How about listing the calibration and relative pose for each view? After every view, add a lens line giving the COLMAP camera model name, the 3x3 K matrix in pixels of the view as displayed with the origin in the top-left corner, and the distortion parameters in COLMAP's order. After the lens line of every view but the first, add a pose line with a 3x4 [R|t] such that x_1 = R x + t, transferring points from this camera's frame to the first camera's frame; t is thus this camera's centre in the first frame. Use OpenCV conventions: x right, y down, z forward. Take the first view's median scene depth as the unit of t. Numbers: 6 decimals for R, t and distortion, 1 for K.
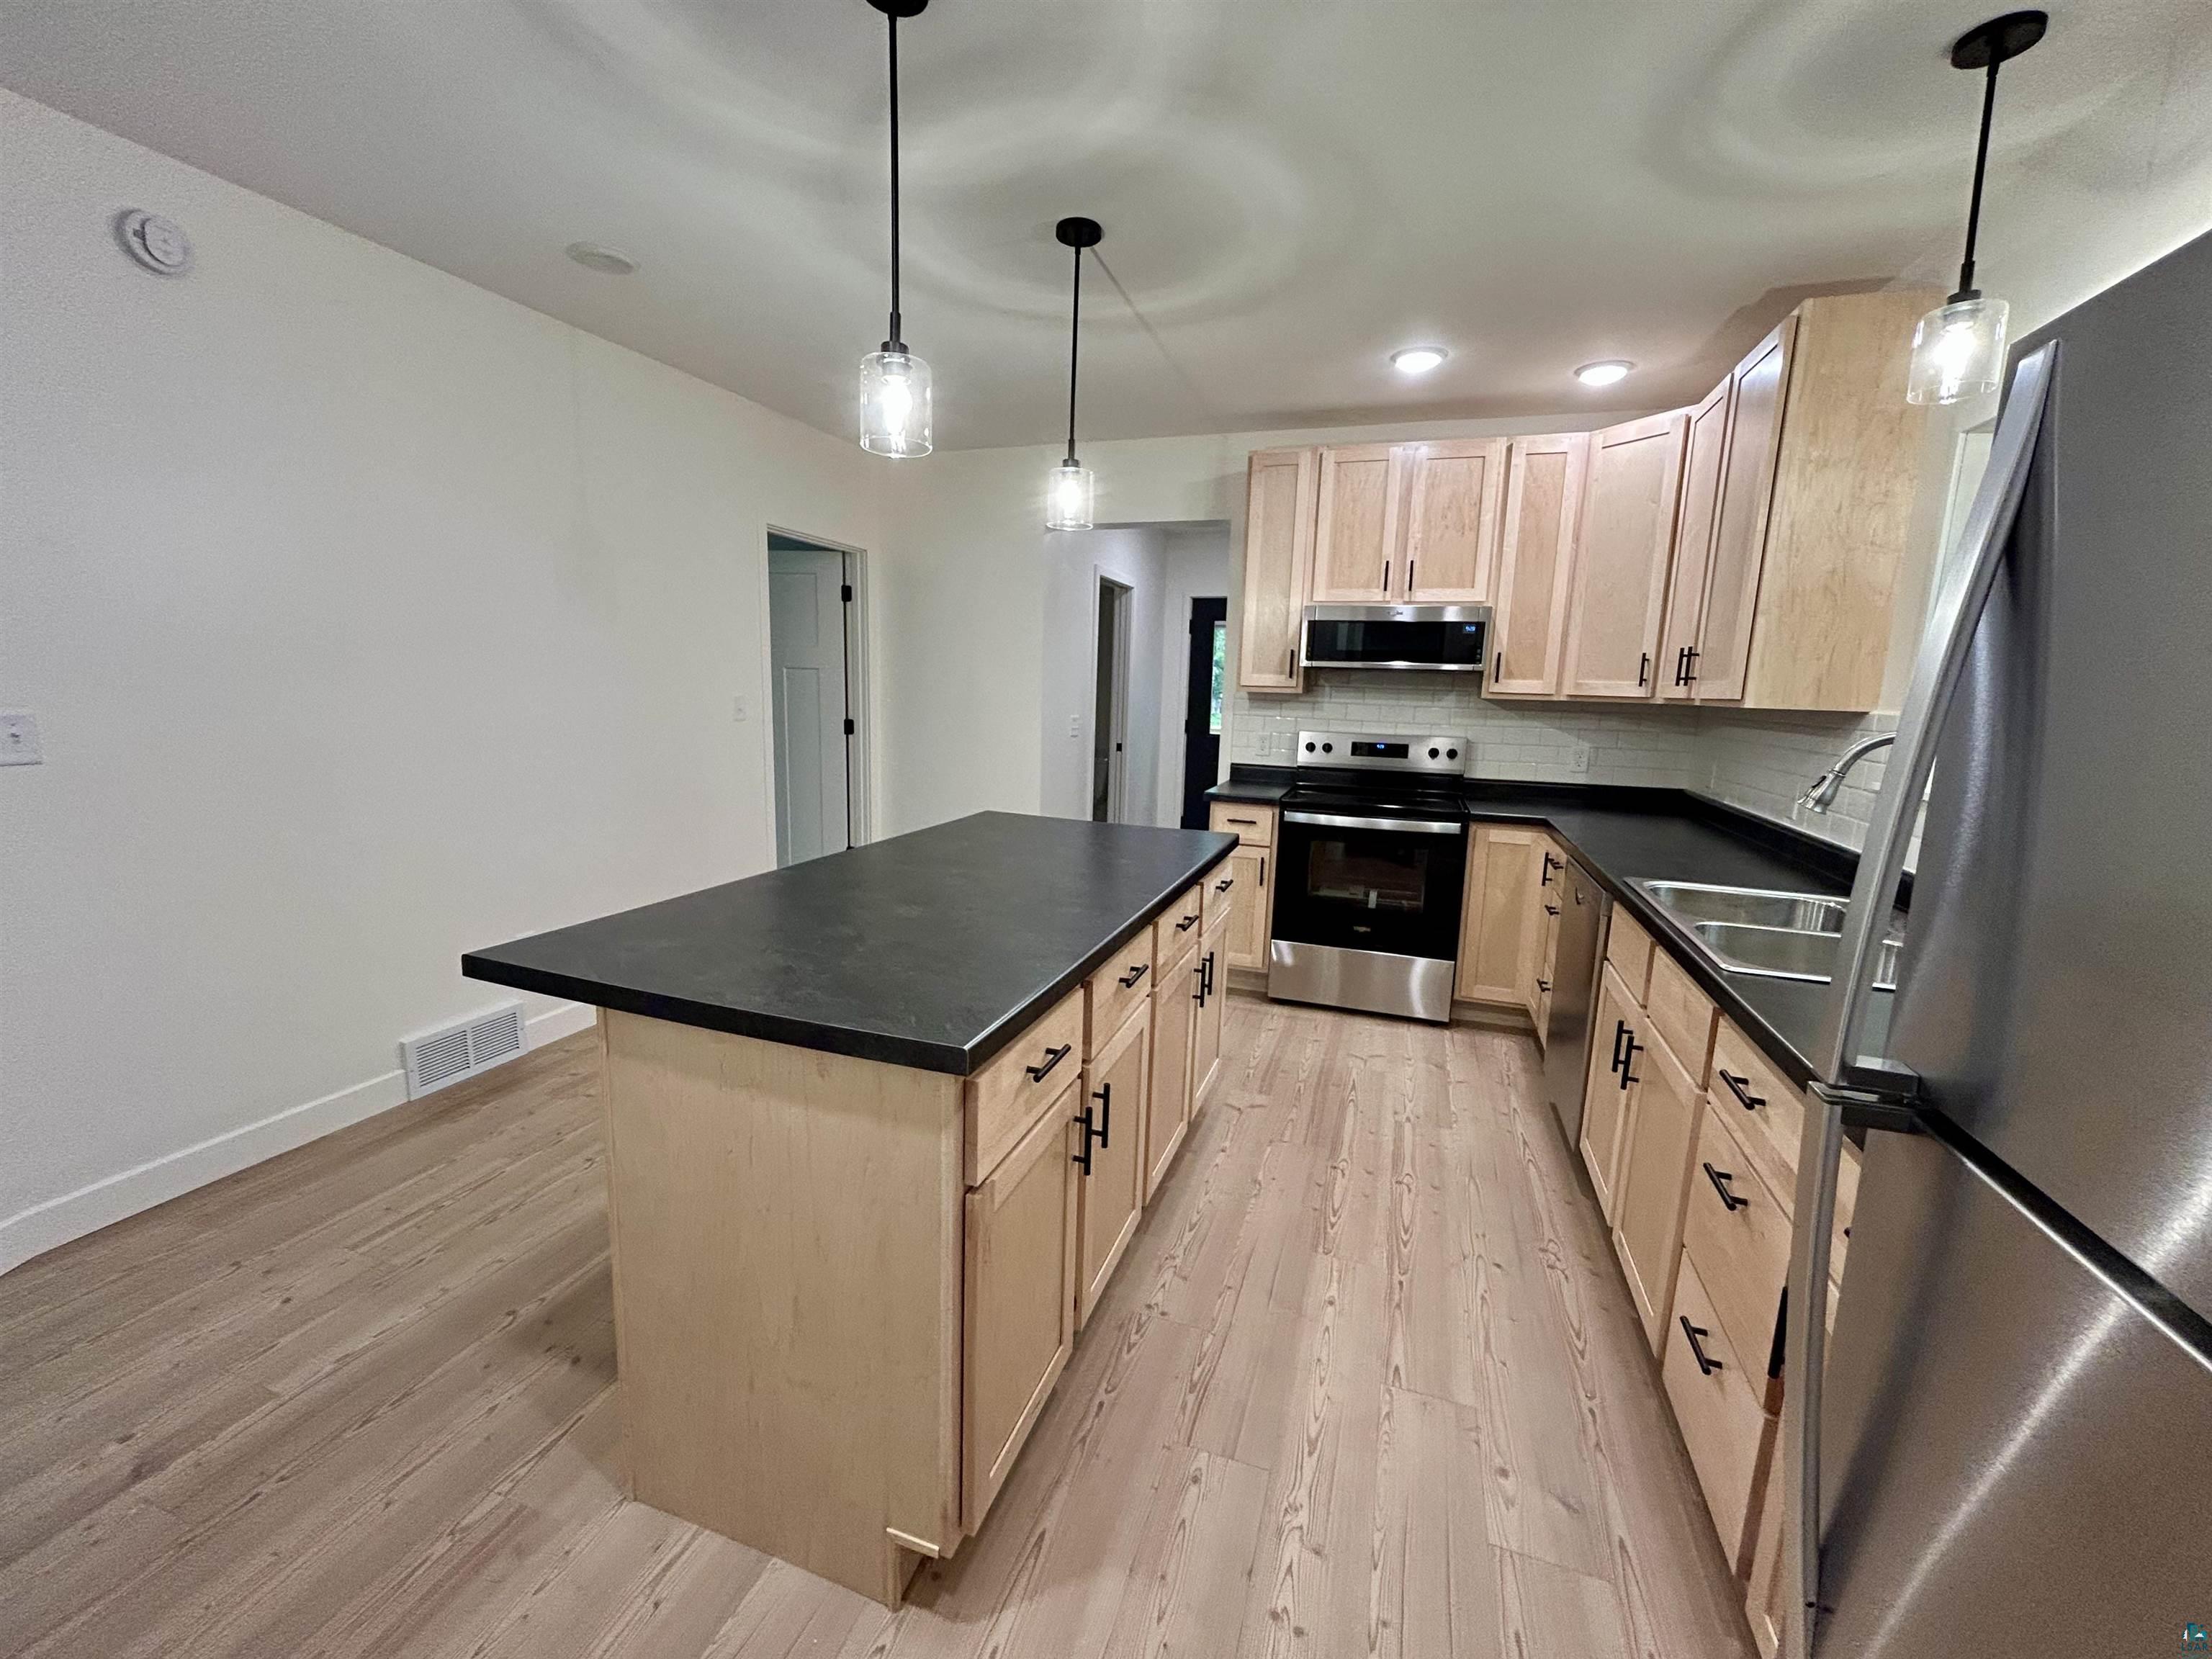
lens RADIAL K [[904.4, 0, 1096.7], [0, 904.4, 827.8], [0, 0, 1]] dist [-0.001081, -0.000136]
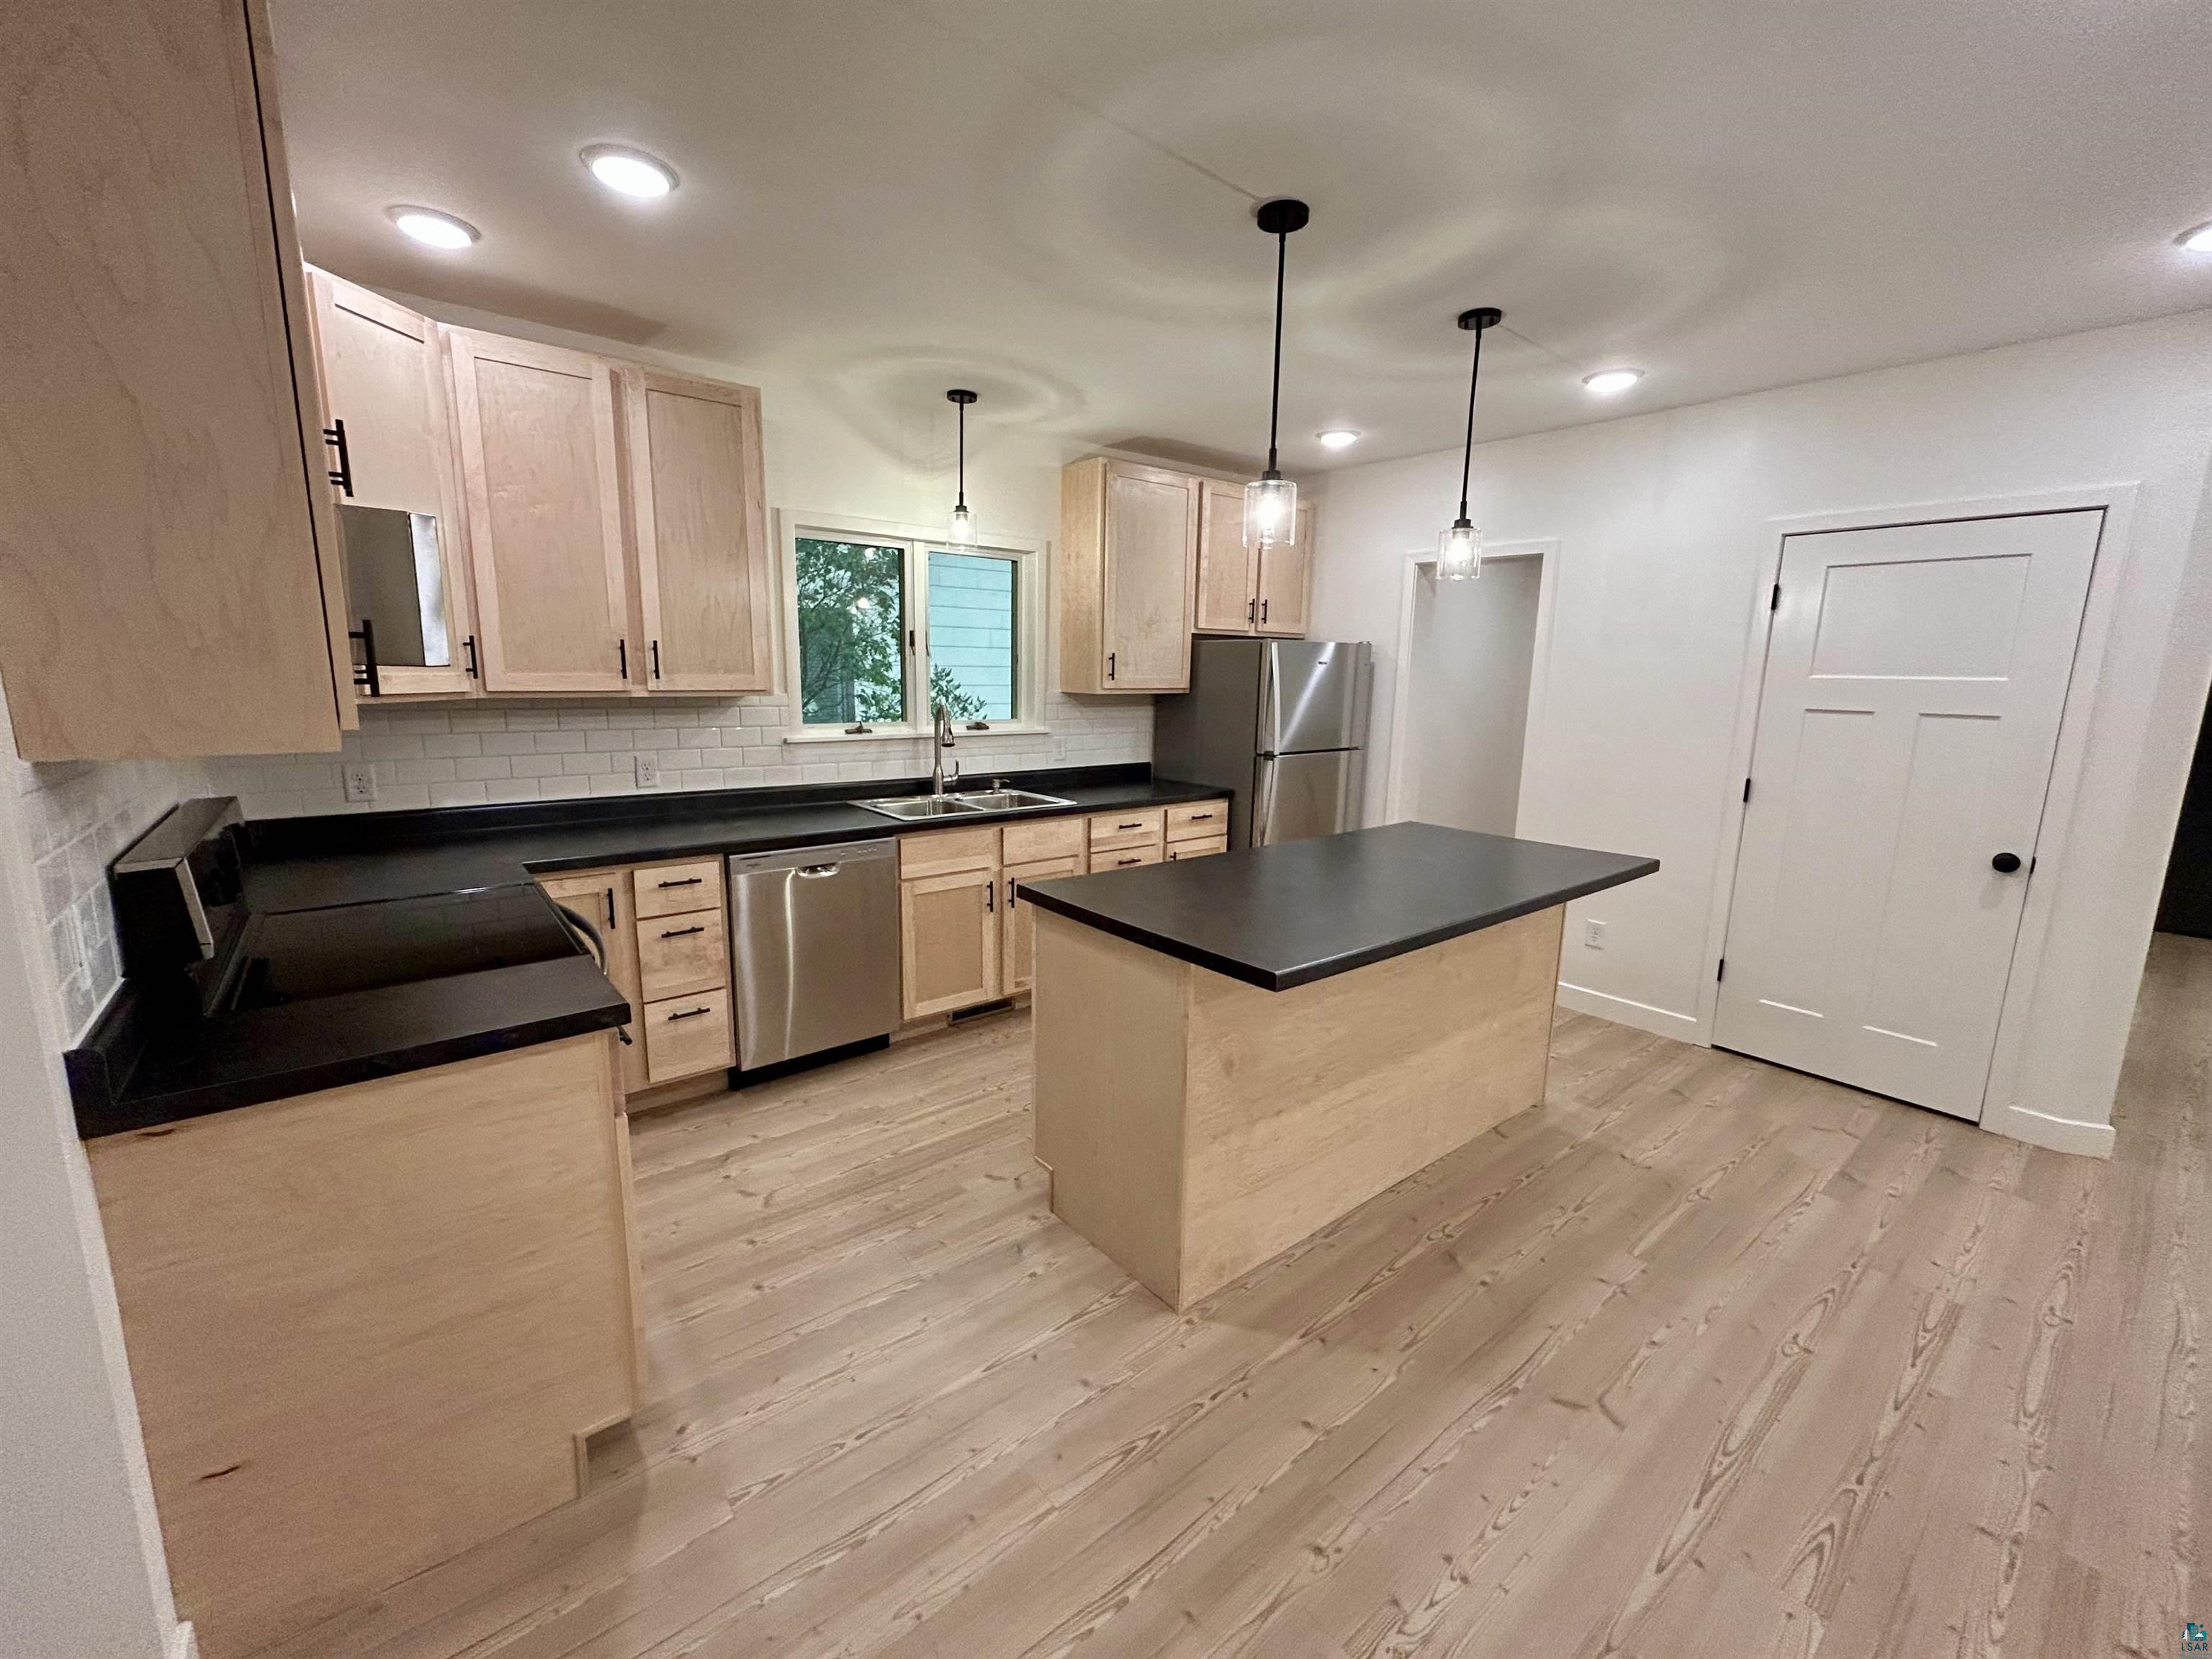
lens RADIAL K [[899.2, 0, 1101.1], [0, 899.2, 827.8], [0, 0, 1]] dist [-0.001015, -0.000902]
pose [[-0.848762, -0.139017, 0.510174, -0.267446], [0.040301, 0.945009, 0.324552, -0.253458], [-0.527238, 0.296028, -0.796485, 1.309826]]
